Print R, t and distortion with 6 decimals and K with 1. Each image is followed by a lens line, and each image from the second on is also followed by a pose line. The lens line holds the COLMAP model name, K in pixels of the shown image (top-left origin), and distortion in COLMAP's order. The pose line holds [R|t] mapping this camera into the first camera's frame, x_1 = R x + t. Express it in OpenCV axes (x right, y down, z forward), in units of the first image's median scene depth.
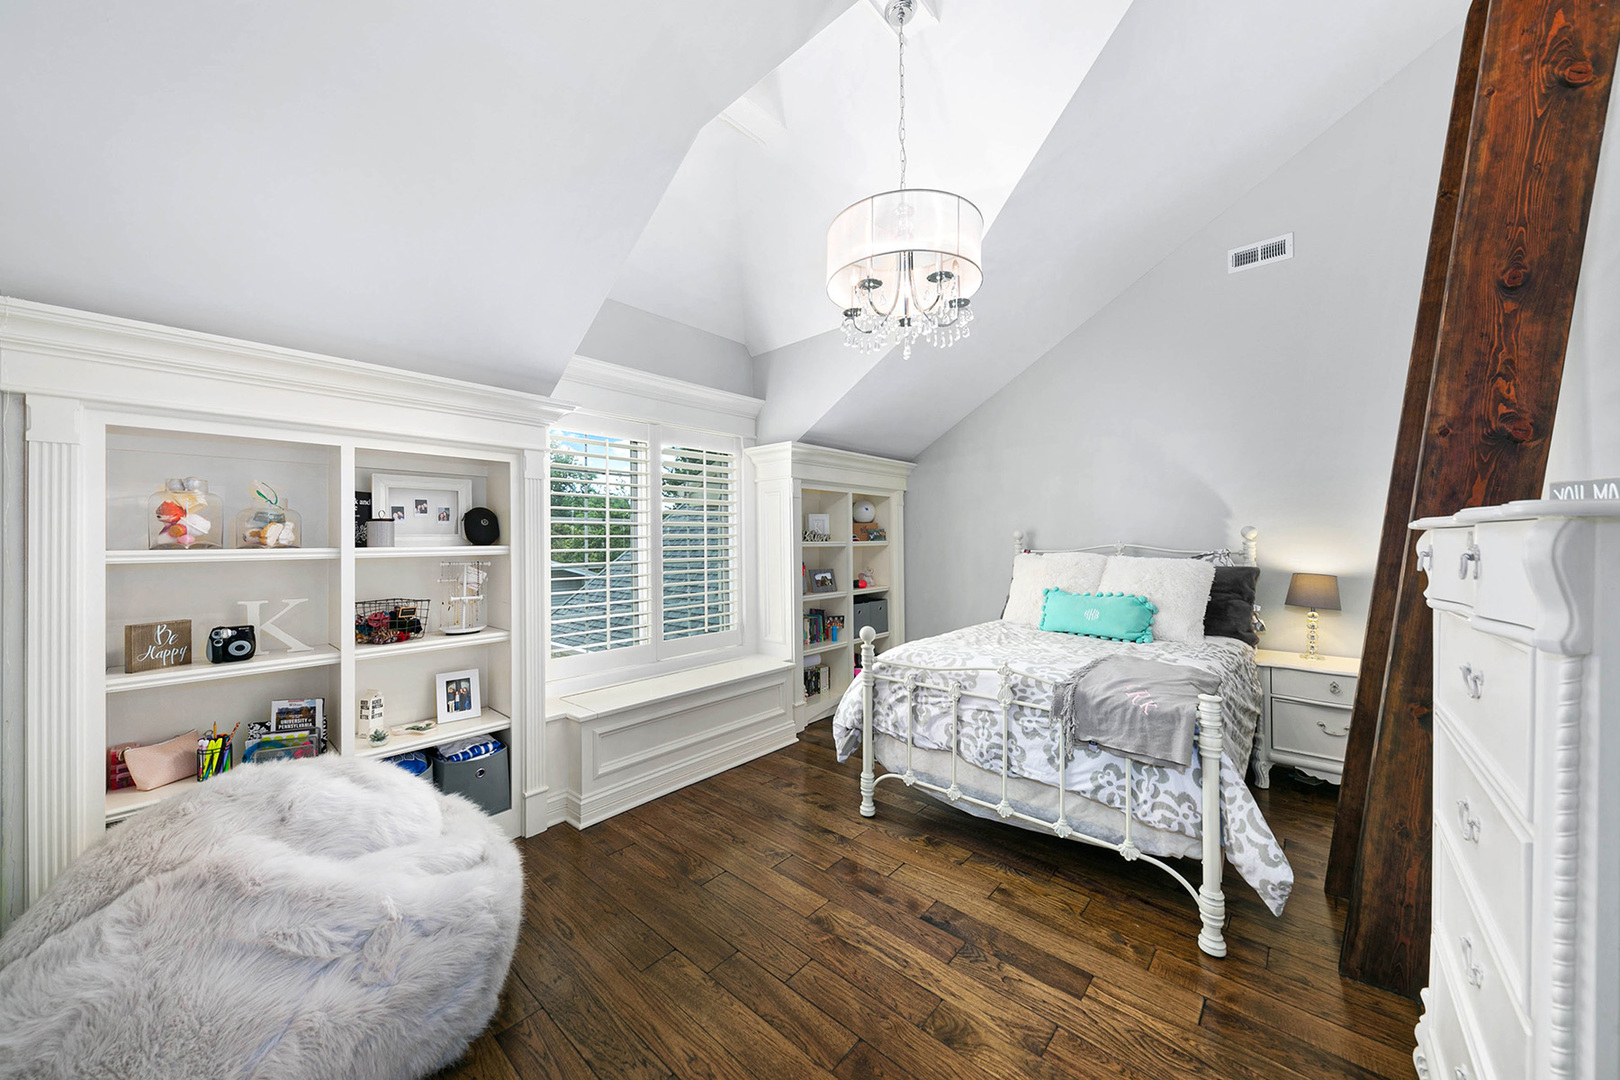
lens RADIAL K [[562.7, 0, 796.9], [0, 562.7, 543.6], [0, 0, 1]] dist [0.010549, -0.000067]
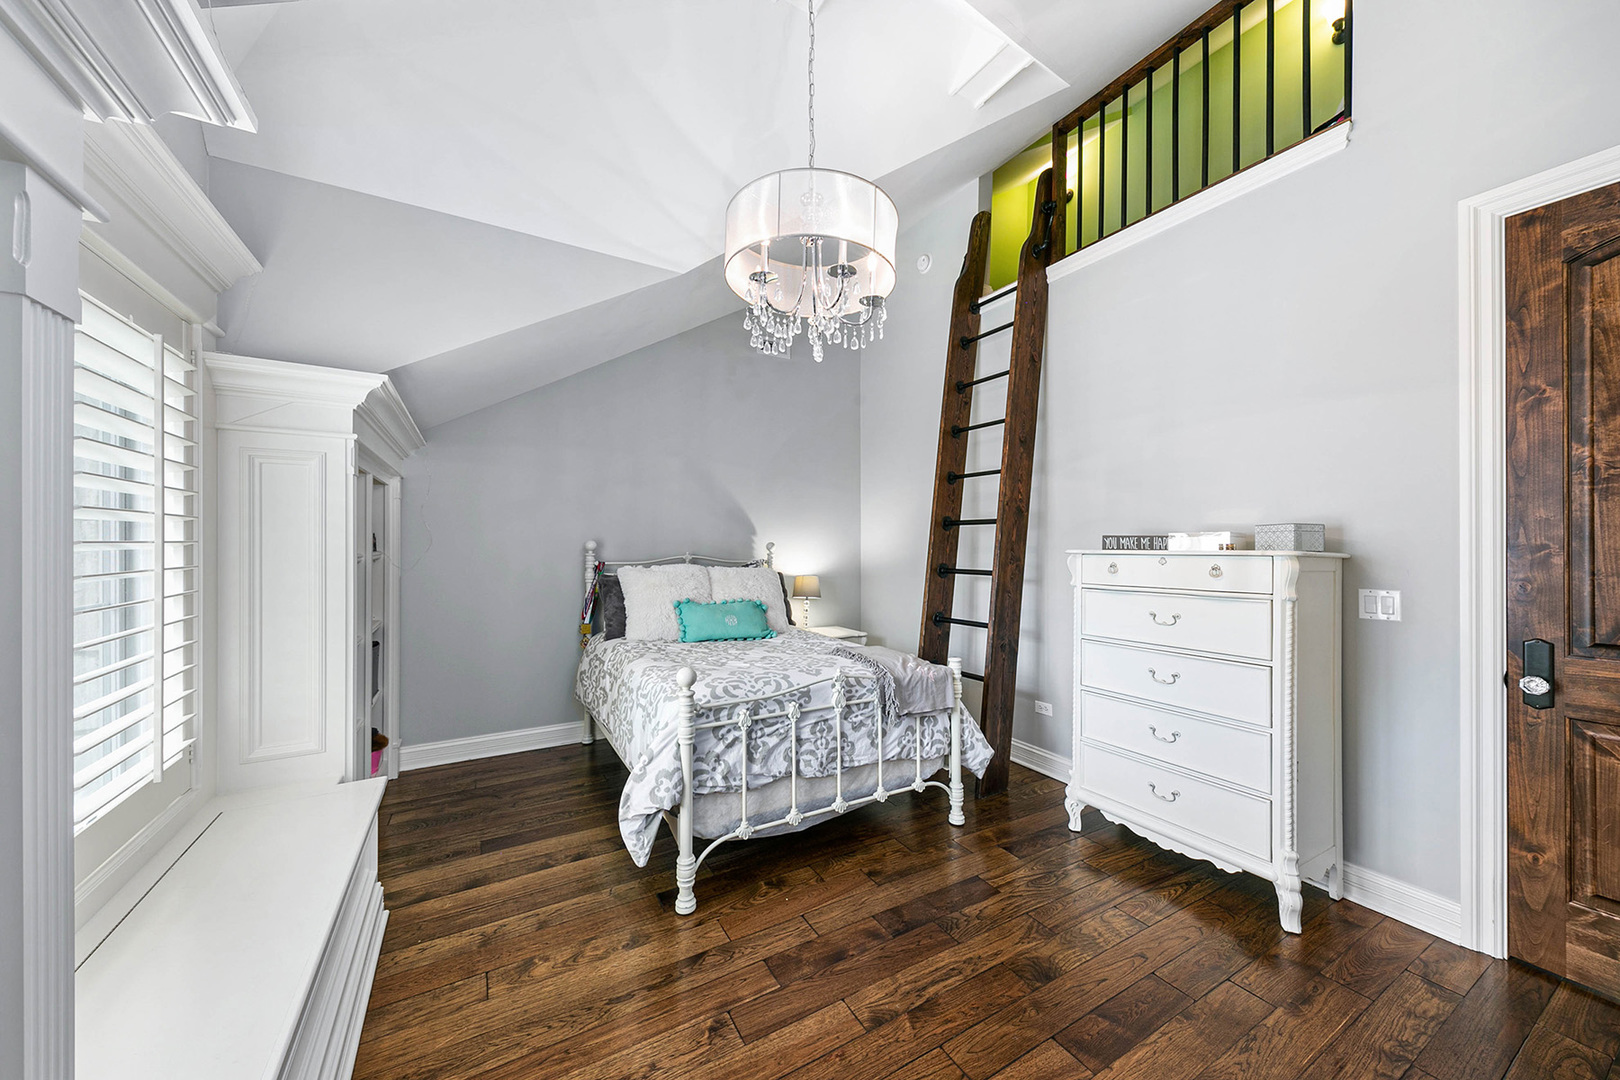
lens RADIAL K [[562.7, 0, 797.3], [0, 562.7, 544.5], [0, 0, 1]] dist [0.010549, -0.000067]
pose [[0.312537, 0.007664, 0.949875, -0.667471], [-0.003280, 0.999970, -0.006989, -0.021835], [-0.949900, -0.000931, 0.312552, 0.715665]]
